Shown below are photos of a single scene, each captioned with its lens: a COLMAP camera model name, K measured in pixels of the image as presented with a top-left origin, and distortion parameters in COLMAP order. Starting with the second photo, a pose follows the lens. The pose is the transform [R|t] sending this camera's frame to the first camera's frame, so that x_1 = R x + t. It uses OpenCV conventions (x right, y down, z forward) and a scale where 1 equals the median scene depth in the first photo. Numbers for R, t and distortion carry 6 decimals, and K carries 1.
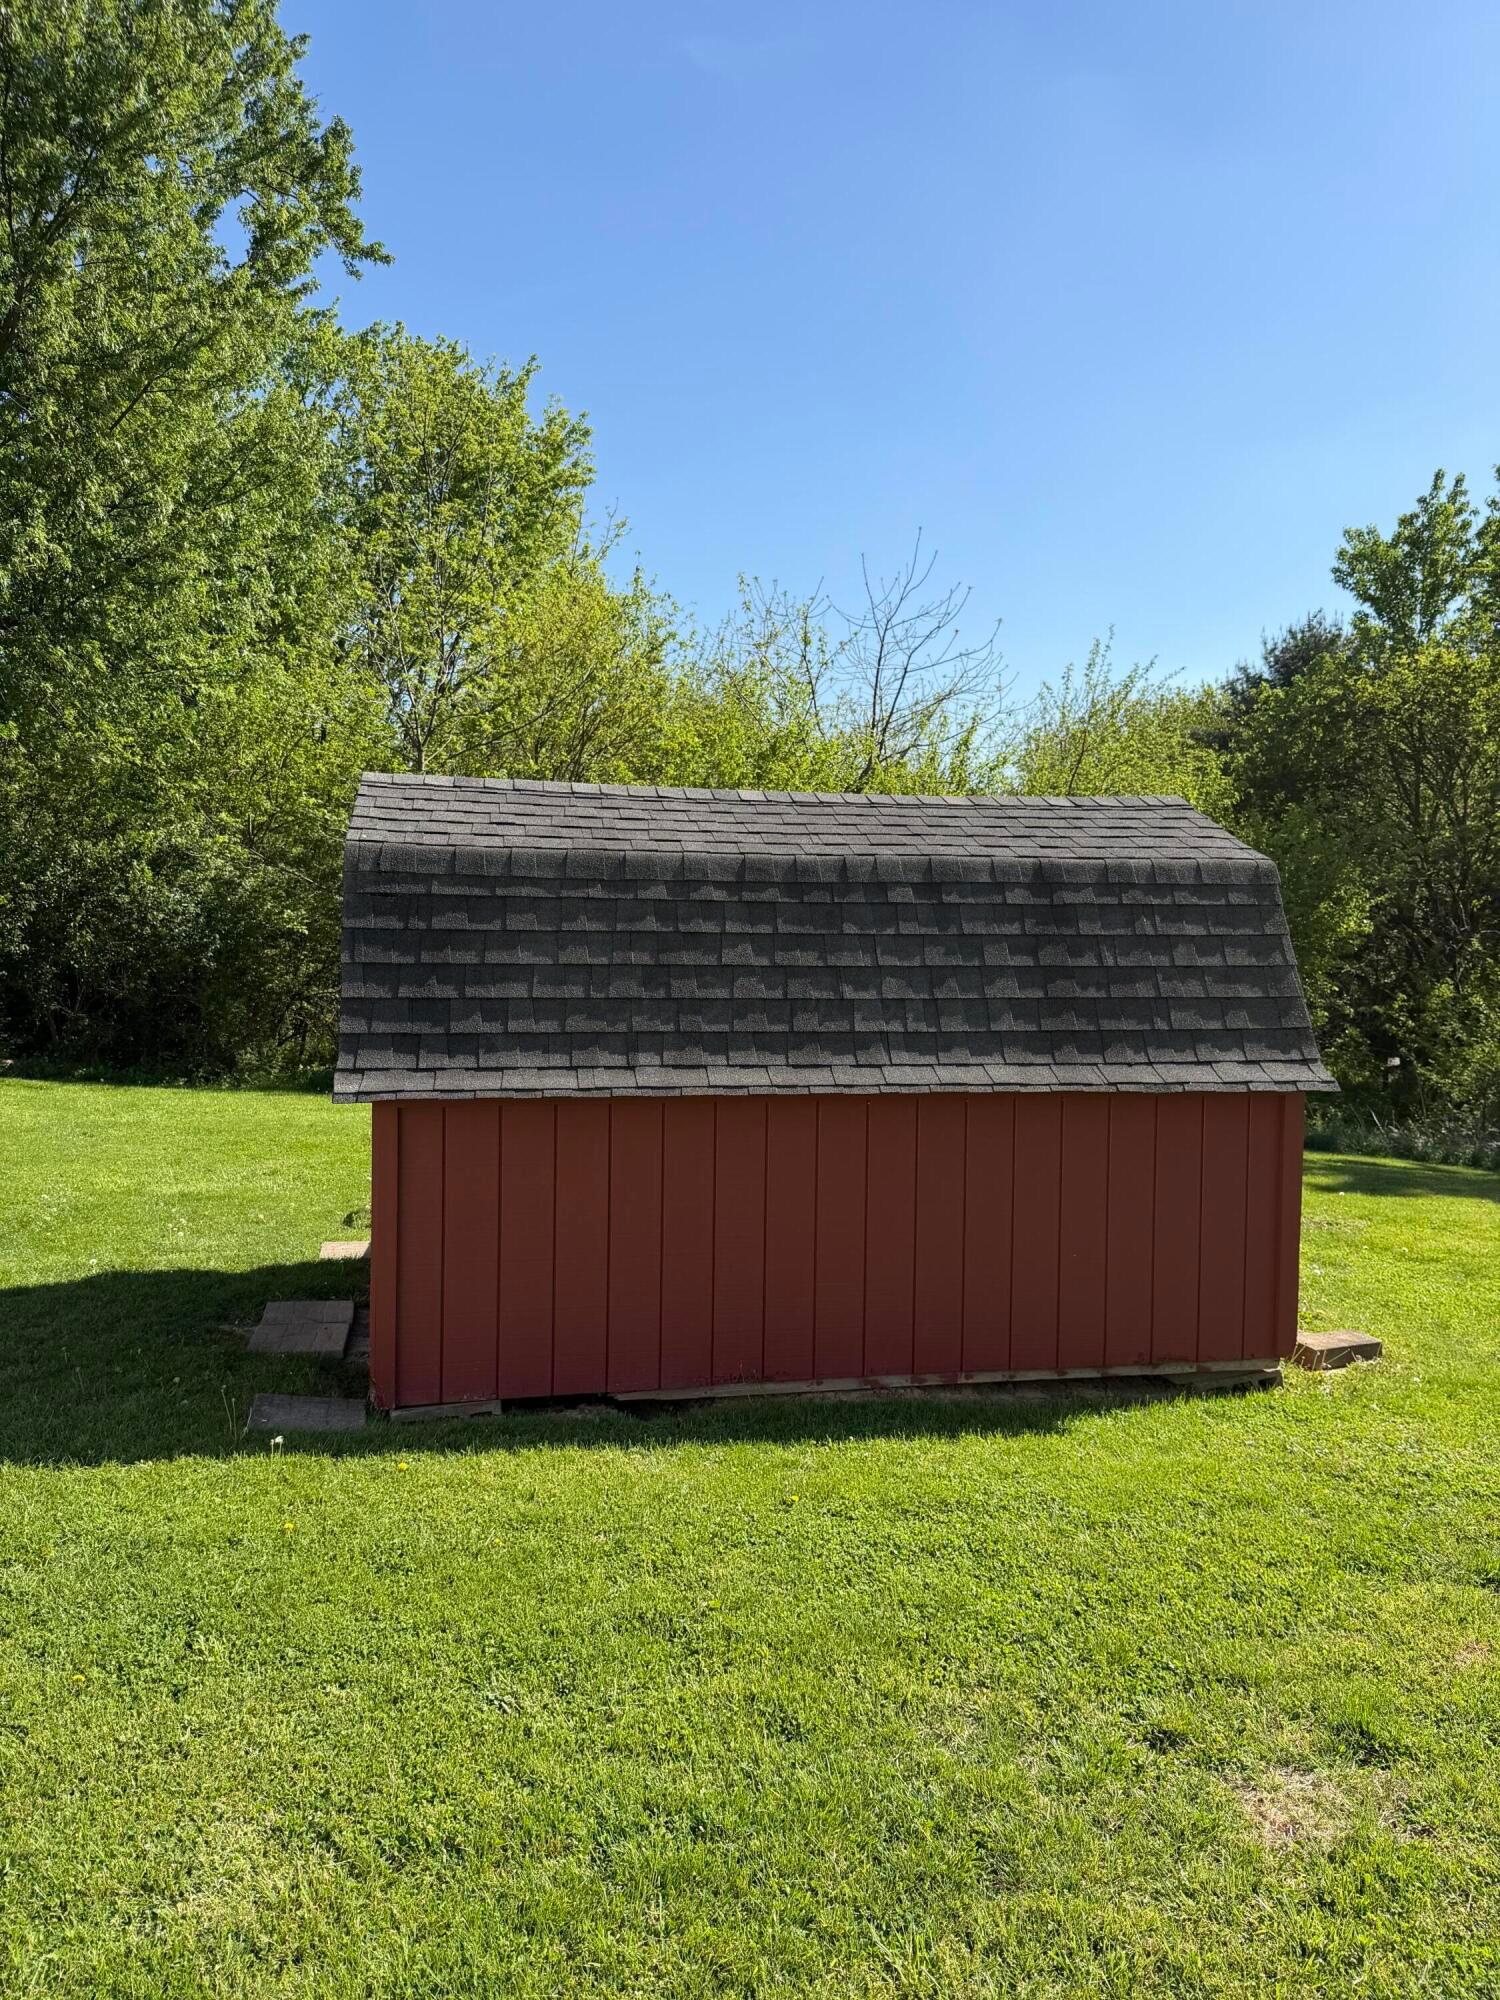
lens RADIAL K [[1290.0, 0, 750.0], [0, 1290.0, 1000.0], [0, 0, 1]] dist [0.097254, -0.178949]
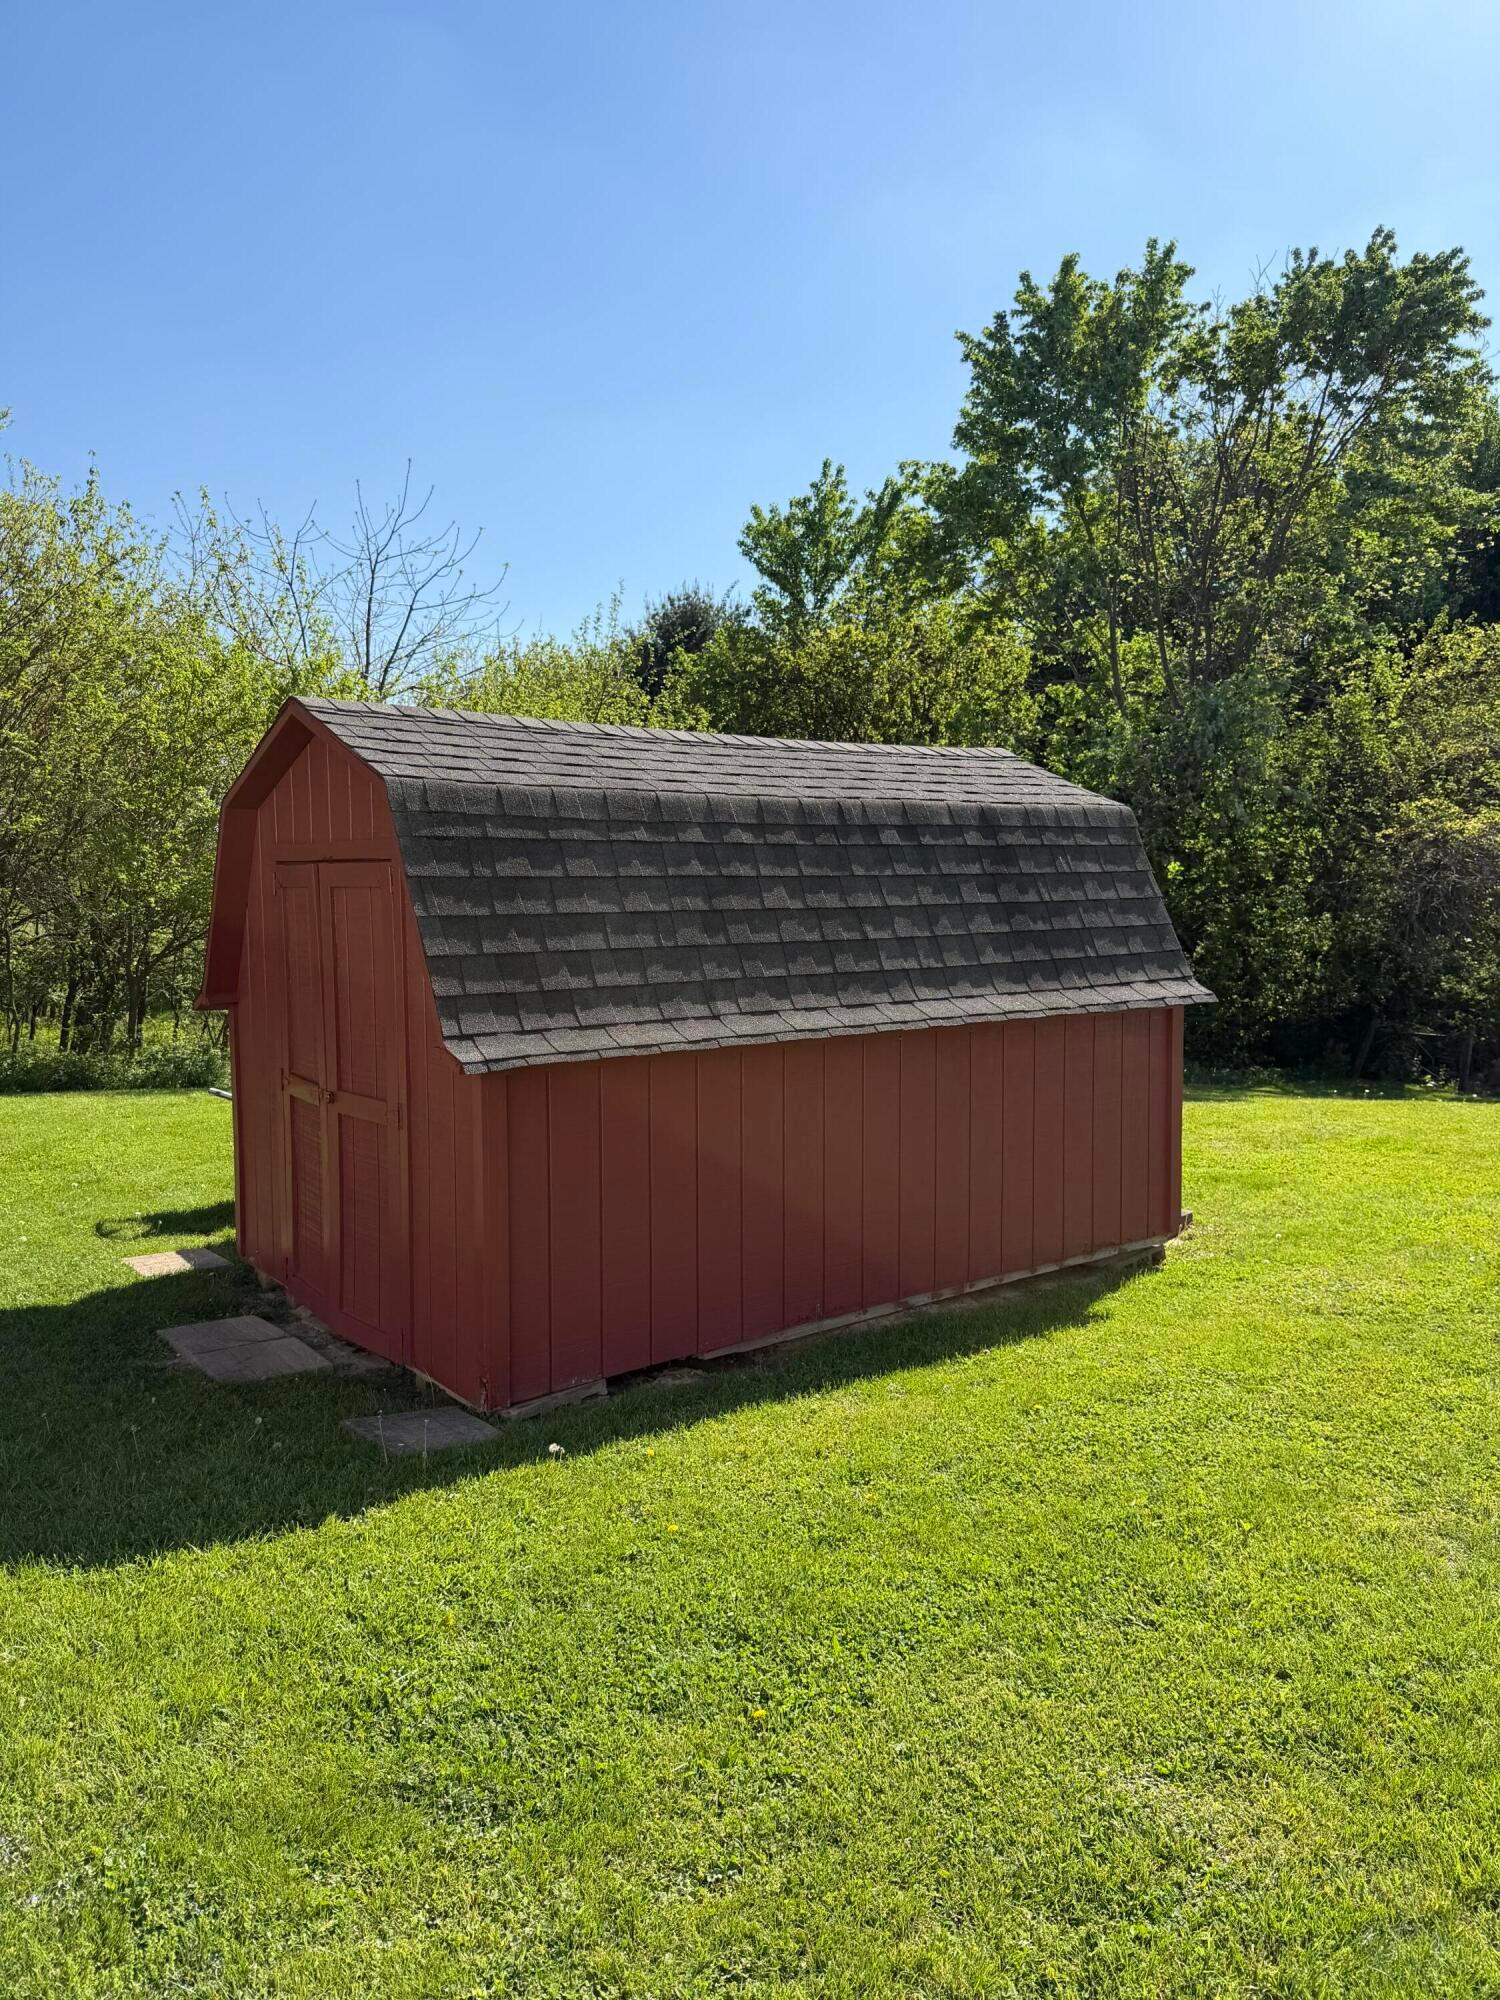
lens RADIAL K [[1290.0, 0, 750.0], [0, 1290.0, 1000.0], [0, 0, 1]] dist [0.097254, -0.178949]
pose [[0.910666, -0.055948, 0.409338, -0.435951], [0.041018, 0.998137, 0.045171, -0.002613], [-0.411103, -0.024346, 0.911264, 0.105072]]
